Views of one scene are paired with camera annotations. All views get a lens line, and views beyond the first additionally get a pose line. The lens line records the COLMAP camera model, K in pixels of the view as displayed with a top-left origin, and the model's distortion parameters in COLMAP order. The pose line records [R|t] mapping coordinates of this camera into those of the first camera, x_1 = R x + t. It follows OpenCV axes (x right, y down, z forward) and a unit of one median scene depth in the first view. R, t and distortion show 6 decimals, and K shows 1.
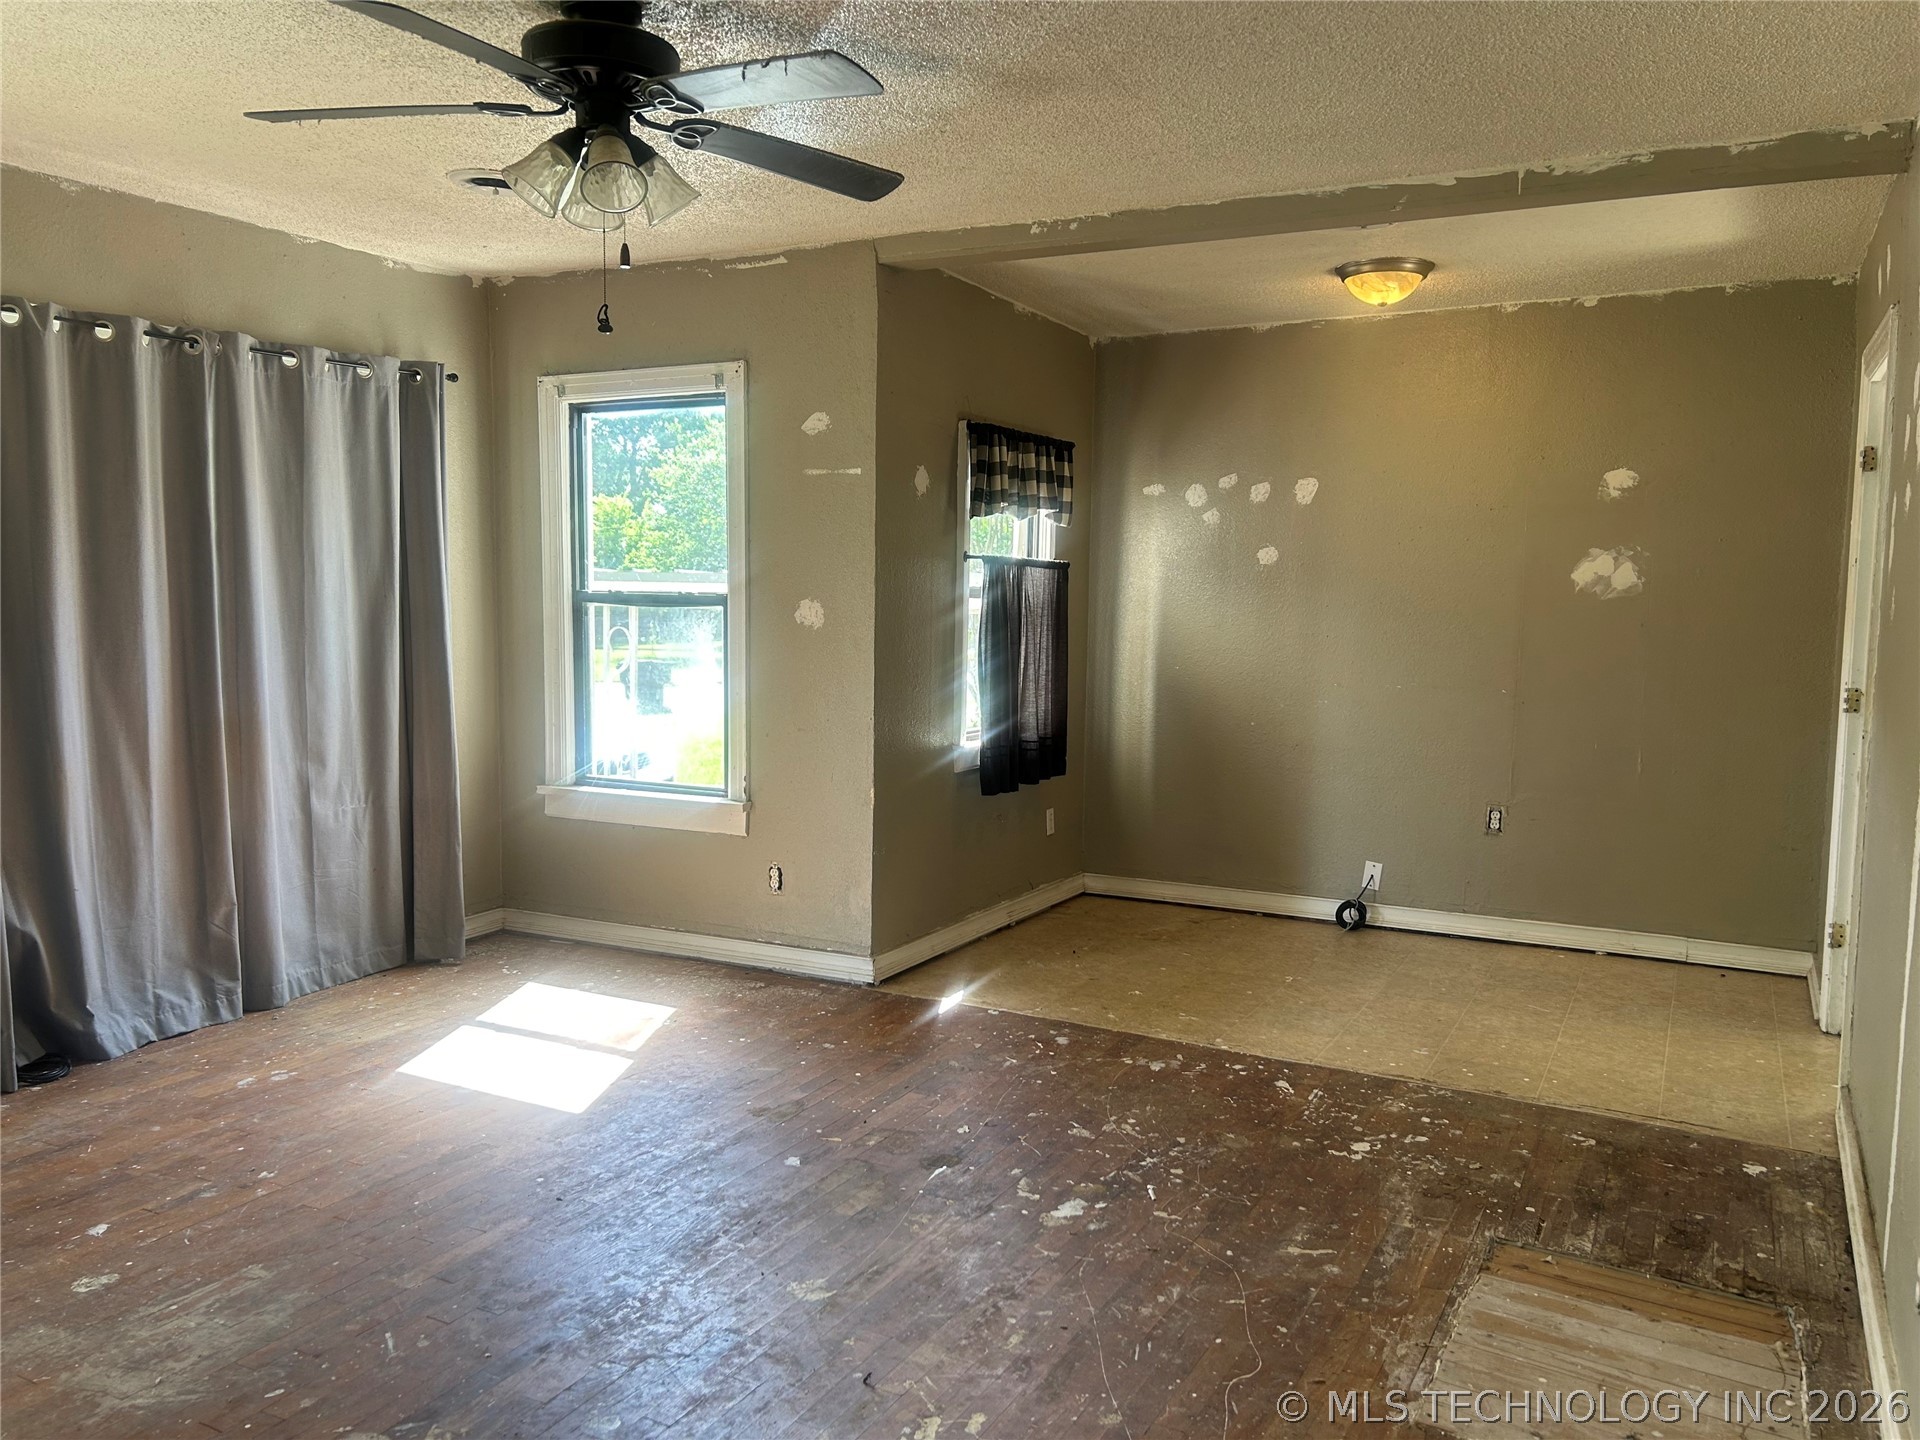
lens RADIAL K [[1442.9, 0, 970.9], [0, 1442.9, 715.2], [0, 0, 1]] dist [0.059471, -0.061959]
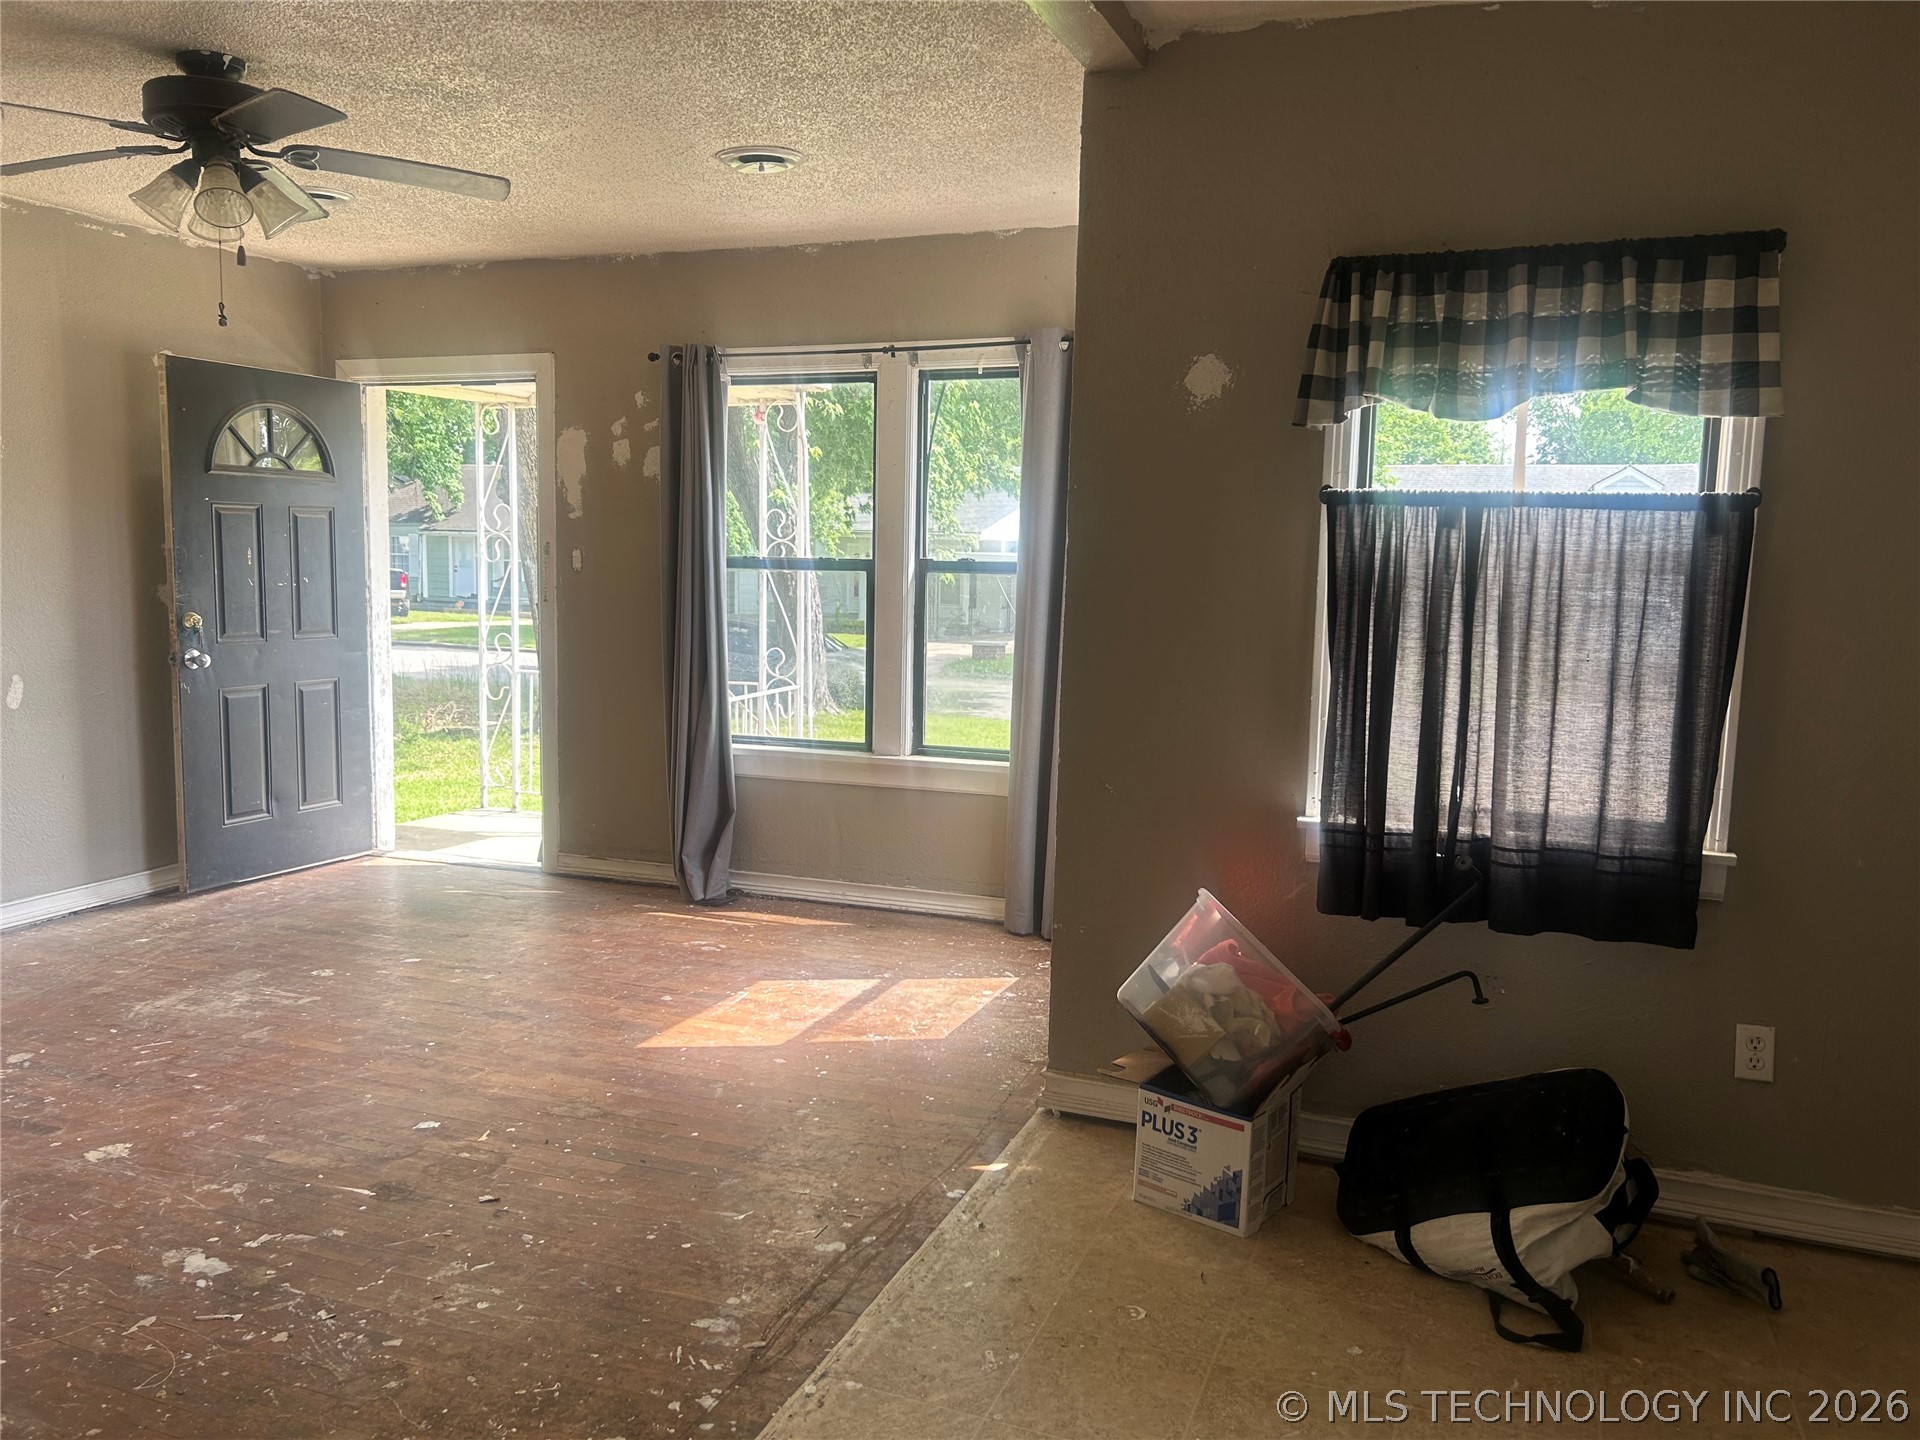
lens RADIAL K [[1442.9, 0, 971.0], [0, 1442.9, 709.2], [0, 0, 1]] dist [0.059471, -0.061959]
pose [[0.118314, 0.094738, -0.988446, 0.684891], [-0.102788, 0.991259, 0.082704, -0.070709], [0.987642, 0.091815, 0.127018, 0.958258]]
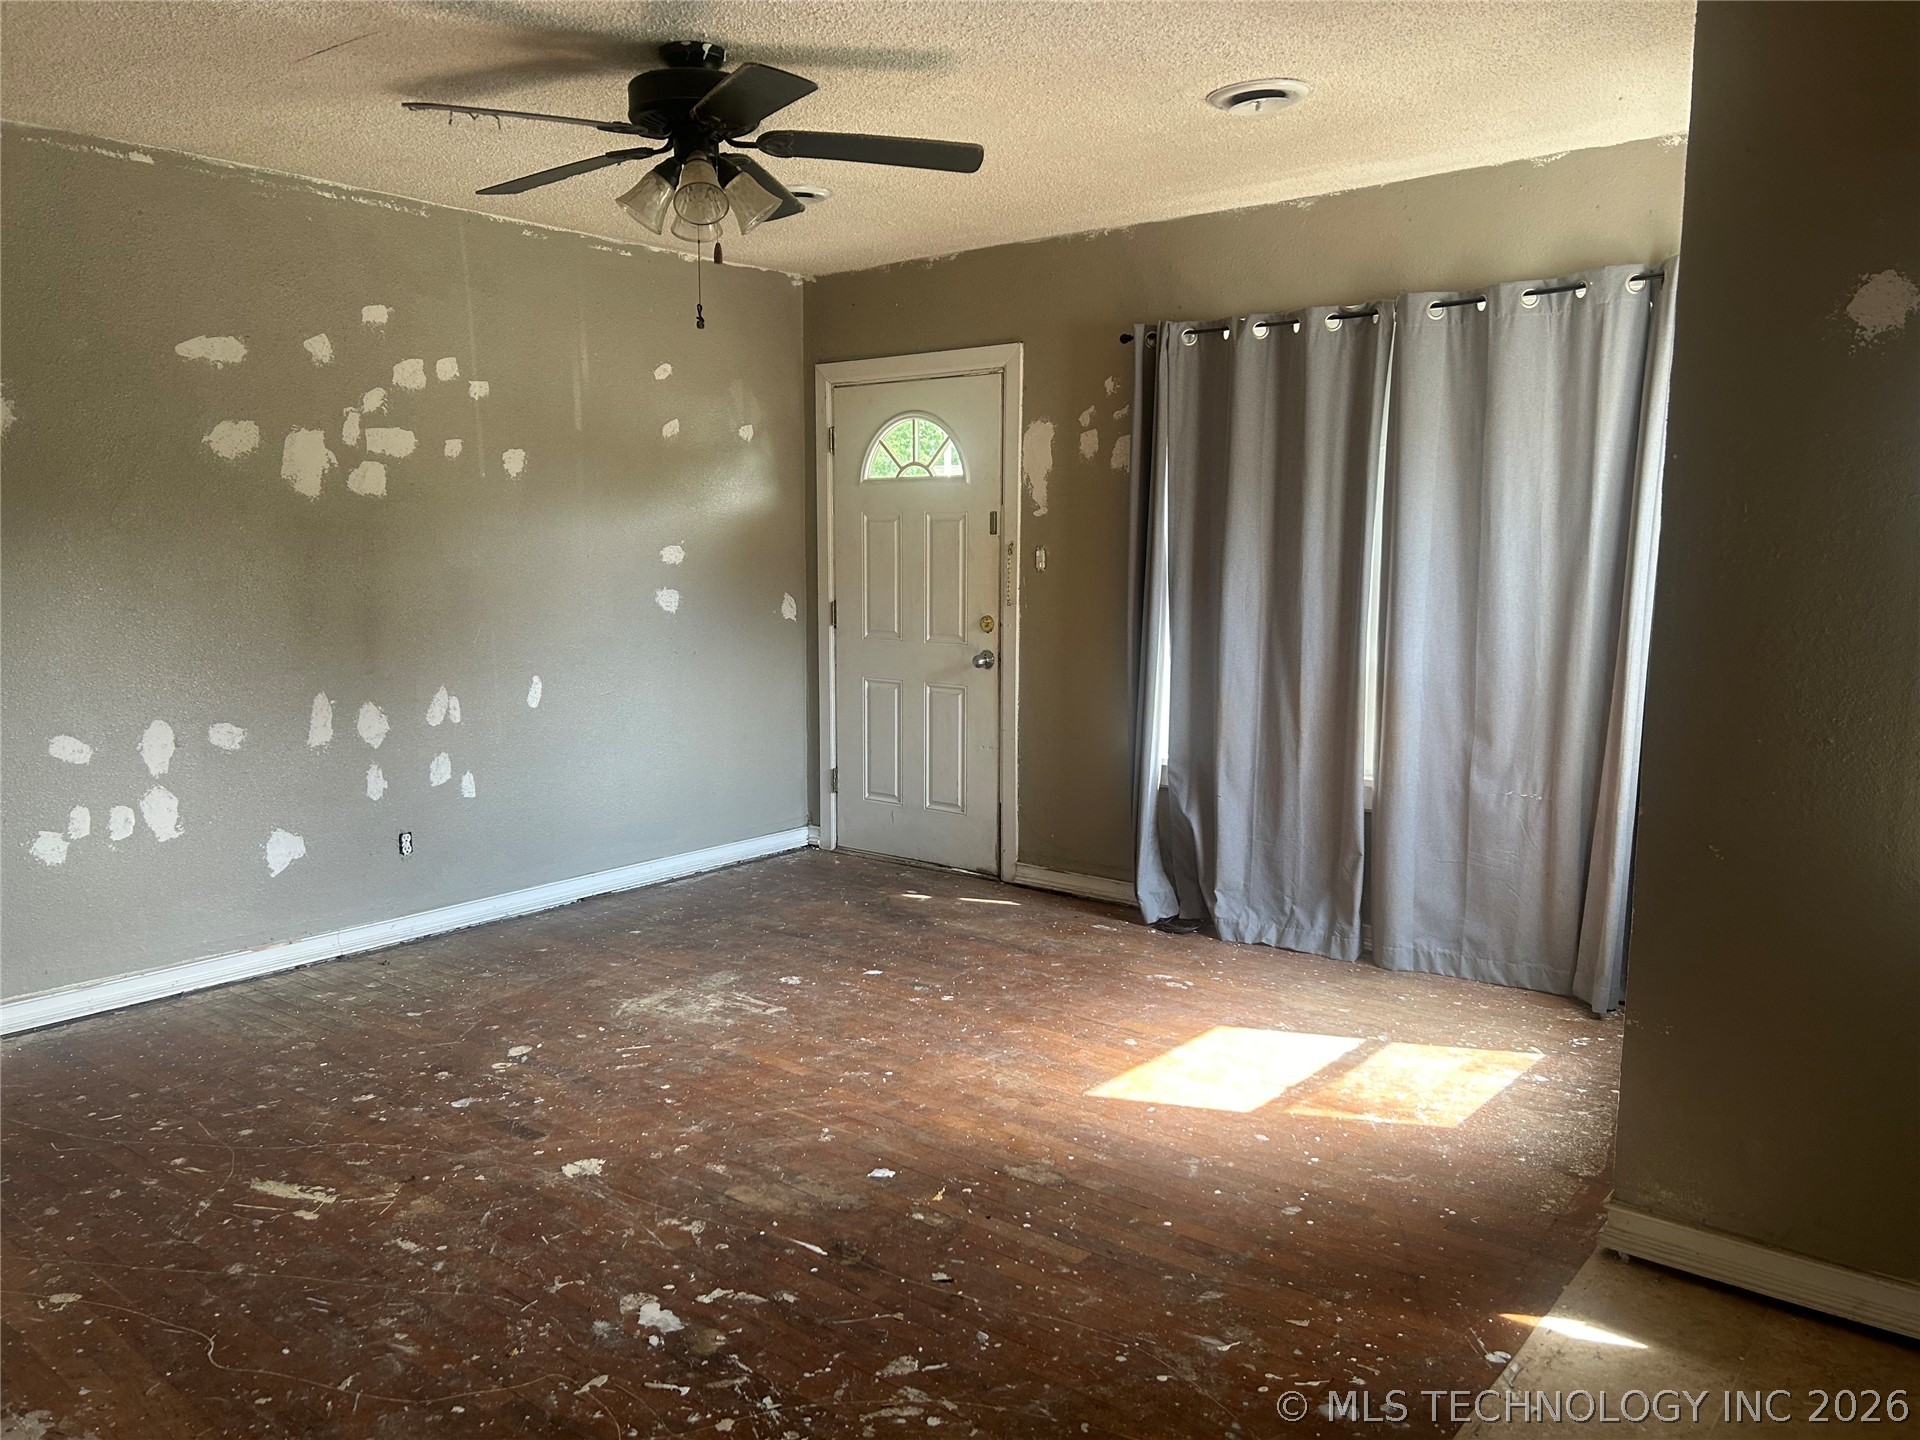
lens RADIAL K [[1442.9, 0, 954.0], [0, 1442.9, 716.4], [0, 0, 1]] dist [0.059471, -0.061959]
pose [[-0.200310, 0.105073, -0.974082, 0.574918], [-0.087940, 0.988291, 0.124689, -0.074246], [0.975778, 0.110637, -0.188725, 0.936889]]
